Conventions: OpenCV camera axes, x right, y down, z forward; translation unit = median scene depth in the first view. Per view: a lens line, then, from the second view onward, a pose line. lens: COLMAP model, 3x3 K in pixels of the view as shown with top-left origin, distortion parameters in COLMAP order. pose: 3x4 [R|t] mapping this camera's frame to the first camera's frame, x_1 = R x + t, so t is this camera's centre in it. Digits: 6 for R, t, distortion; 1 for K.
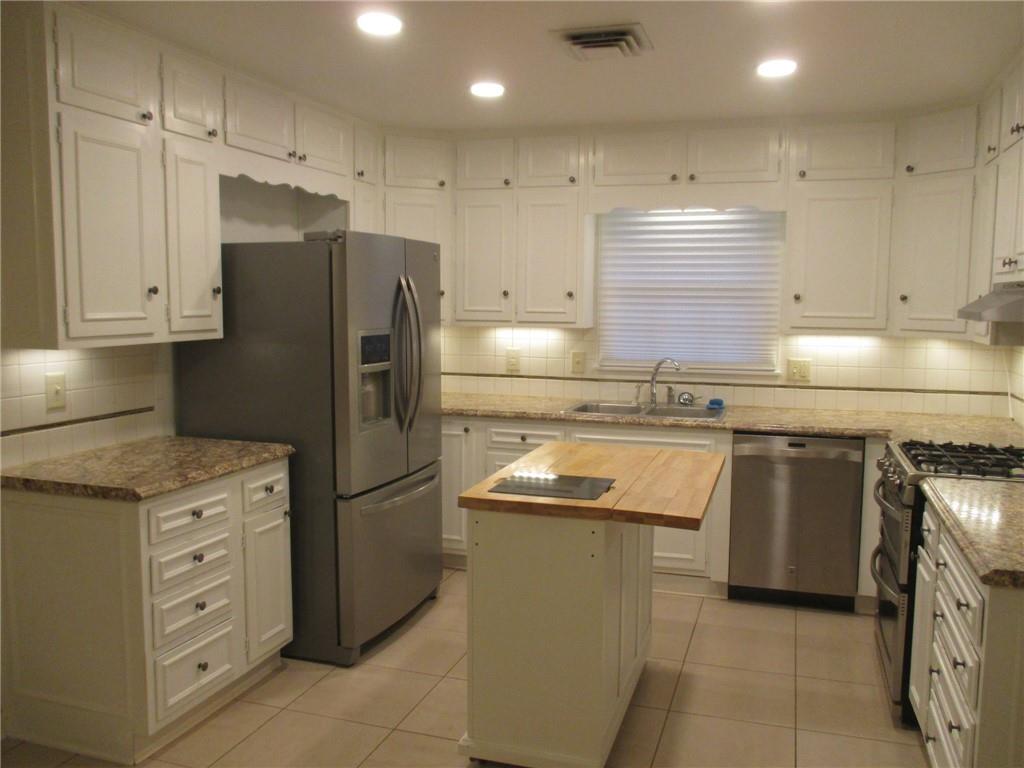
lens RADIAL K [[843.5, 0, 512.0], [0, 843.5, 384.0], [0, 0, 1]] dist [-0.044676, 0.008054]
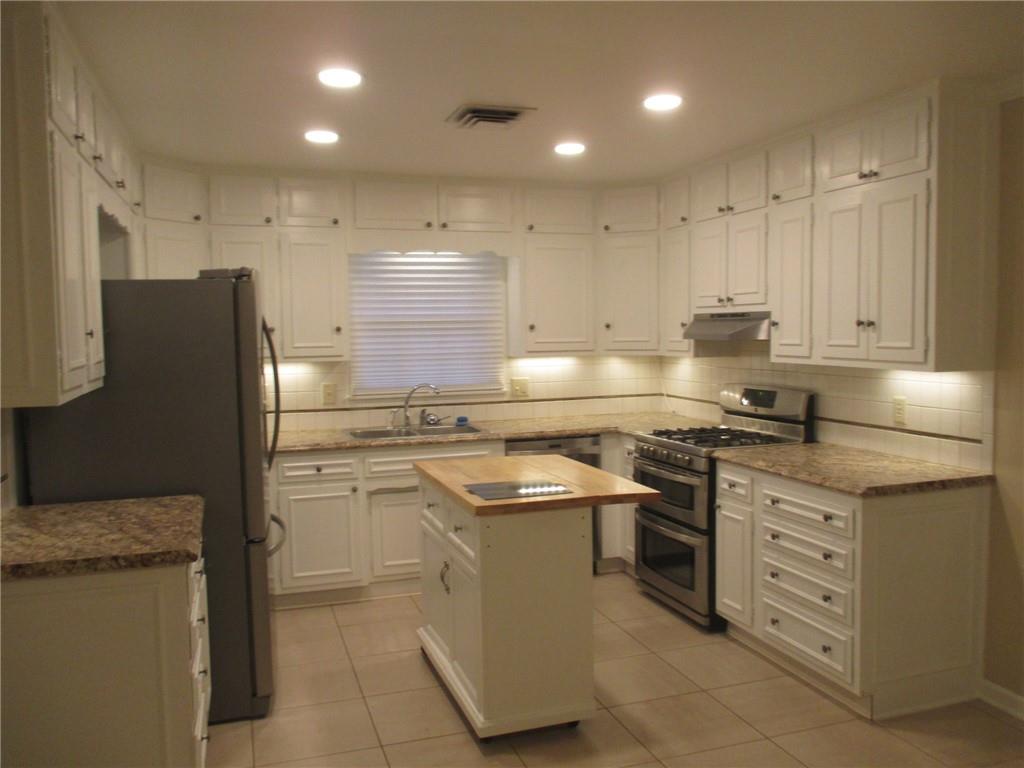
lens RADIAL K [[843.5, 0, 512.0], [0, 843.5, 384.0], [0, 0, 1]] dist [-0.044676, 0.008054]
pose [[0.805443, -0.058840, 0.589745, -0.391386], [0.081108, 0.996641, -0.011336, -0.008518], [-0.587097, 0.056964, 0.807510, 0.024838]]
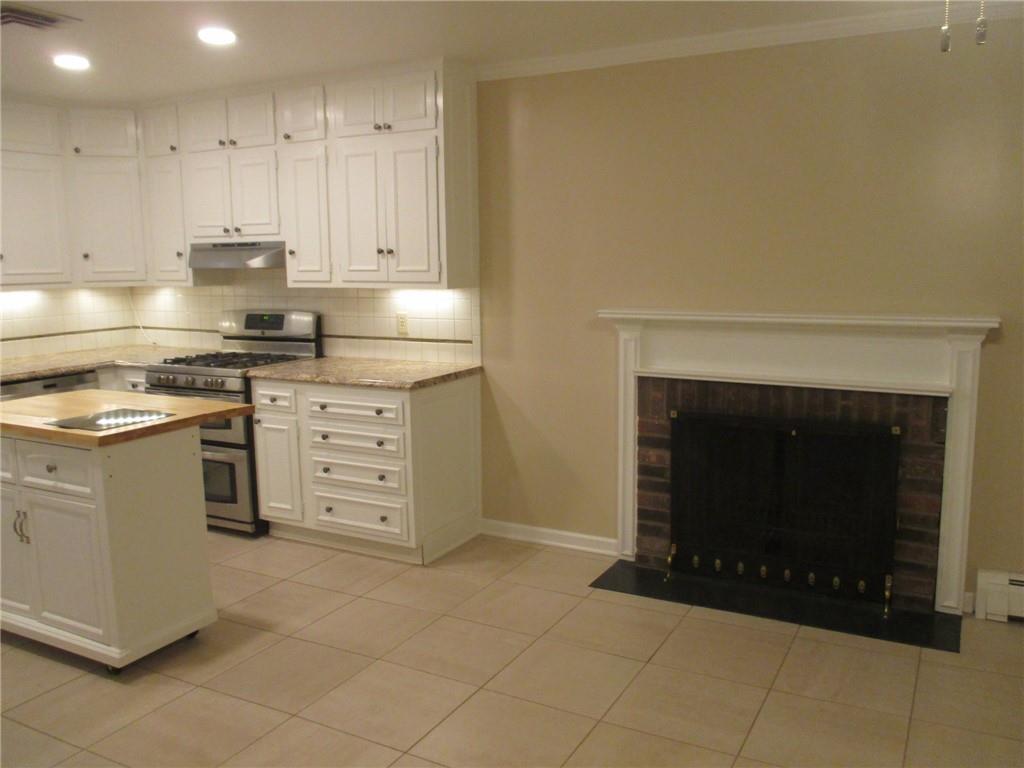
lens RADIAL K [[843.5, 0, 512.0], [0, 843.5, 384.0], [0, 0, 1]] dist [-0.044676, 0.008054]
pose [[0.180345, -0.157465, 0.970917, -0.579843], [0.111448, 0.984017, 0.138889, -0.015577], [-0.977269, 0.083159, 0.195012, 0.142752]]
